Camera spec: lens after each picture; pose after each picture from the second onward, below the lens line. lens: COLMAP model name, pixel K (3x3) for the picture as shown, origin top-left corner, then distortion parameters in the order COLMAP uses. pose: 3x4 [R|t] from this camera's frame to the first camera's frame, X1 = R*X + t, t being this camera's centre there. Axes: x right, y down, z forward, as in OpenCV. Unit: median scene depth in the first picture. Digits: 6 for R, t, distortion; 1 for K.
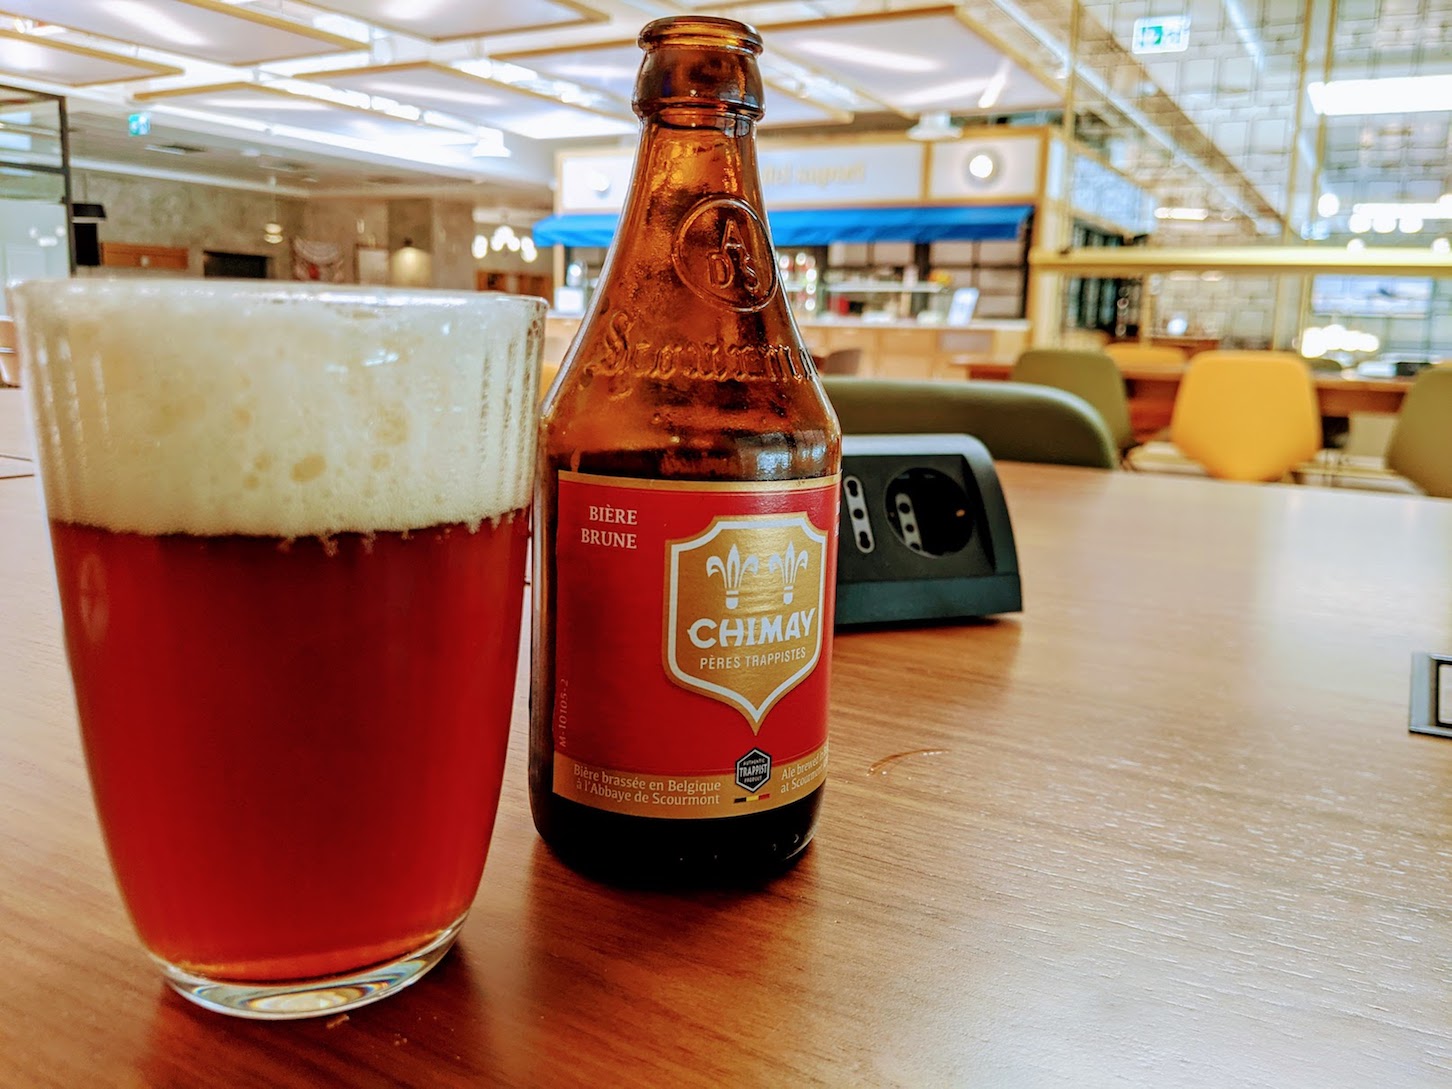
lens RADIAL K [[1157.8, 0, 723.6], [0, 1157.8, 545.5], [0, 0, 1]] dist [-0.013252, -0.014821]
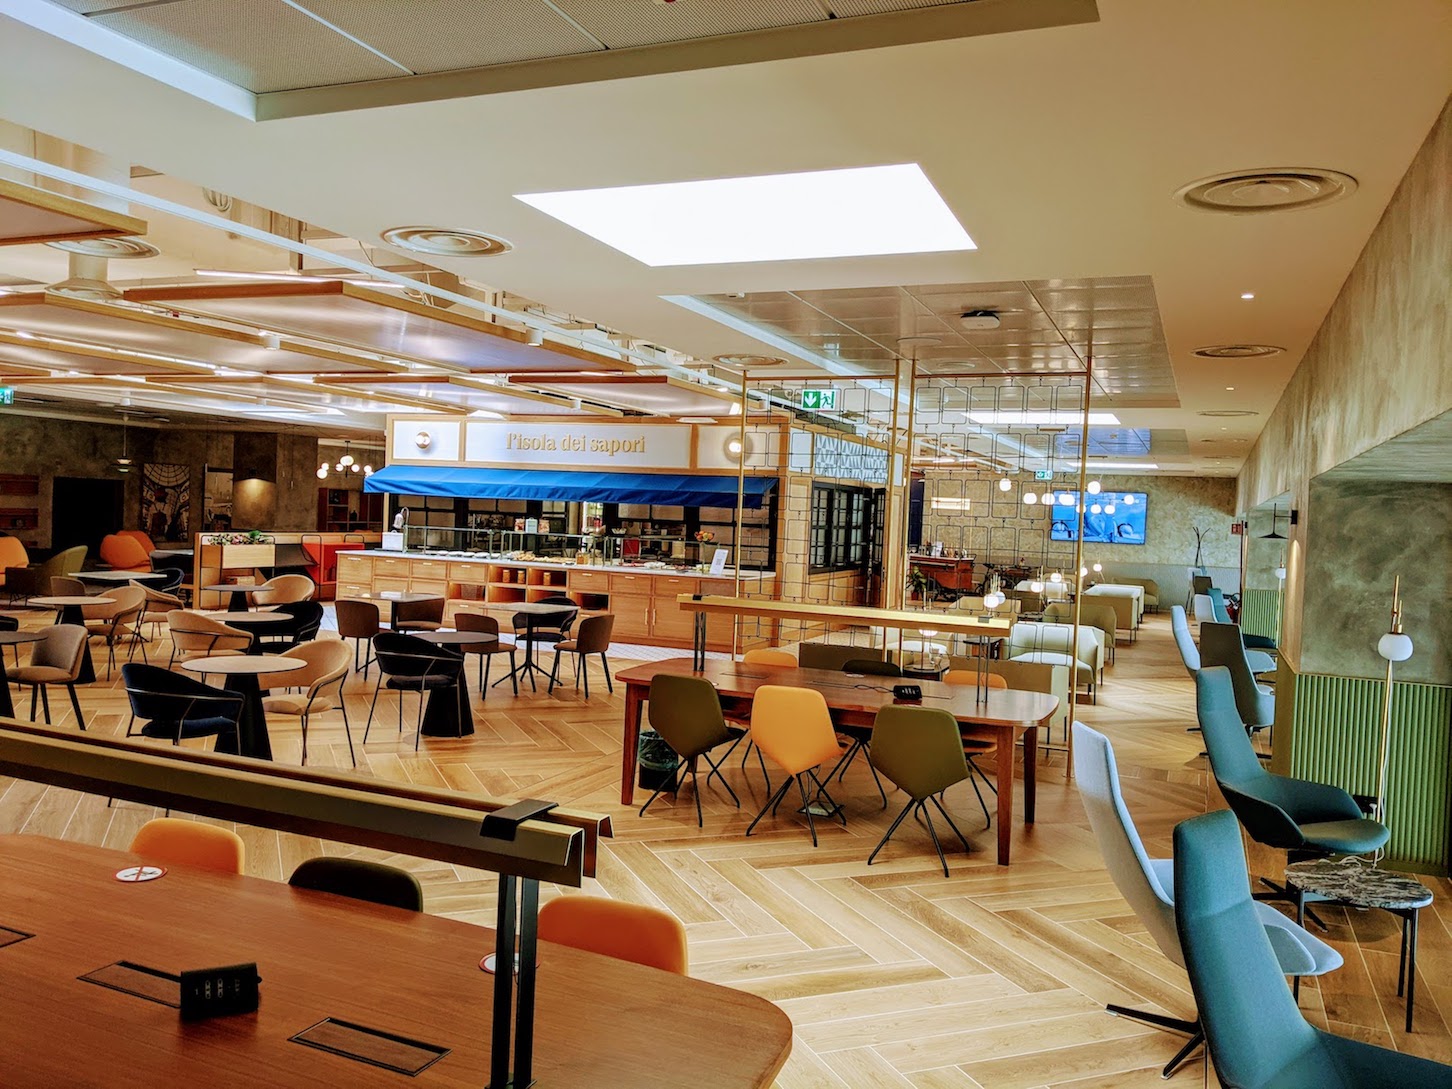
lens RADIAL K [[1157.8, 0, 728.9], [0, 1157.8, 542.1], [0, 0, 1]] dist [-0.013252, -0.014821]
pose [[0.992301, 0.002867, 0.123819, 0.040664], [0.015746, 0.988700, -0.149078, -0.027767], [-0.122847, 0.149879, 0.981043, -0.123738]]
